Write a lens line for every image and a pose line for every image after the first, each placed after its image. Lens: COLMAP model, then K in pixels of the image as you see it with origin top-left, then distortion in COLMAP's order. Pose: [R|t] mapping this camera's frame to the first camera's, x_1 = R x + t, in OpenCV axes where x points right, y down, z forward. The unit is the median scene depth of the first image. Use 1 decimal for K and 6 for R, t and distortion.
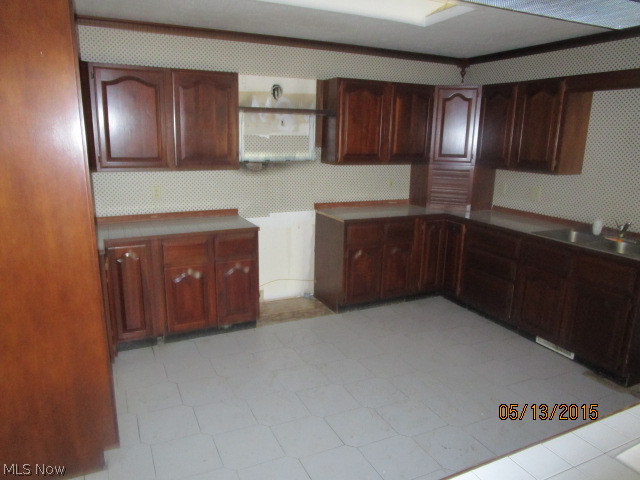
lens RADIAL K [[447.4, 0, 320.0], [0, 447.4, 240.0], [0, 0, 1]] dist [-0.009741, -0.000427]
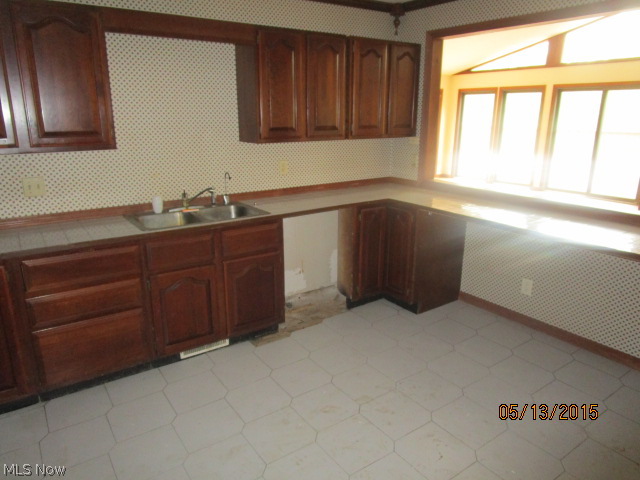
lens RADIAL K [[447.4, 0, 320.0], [0, 447.4, 240.0], [0, 0, 1]] dist [-0.009741, -0.000427]
pose [[-0.151586, -0.303007, 0.940855, -0.250574], [0.216642, 0.918526, 0.330720, -0.185974], [-0.964411, 0.253961, -0.073592, 0.806029]]
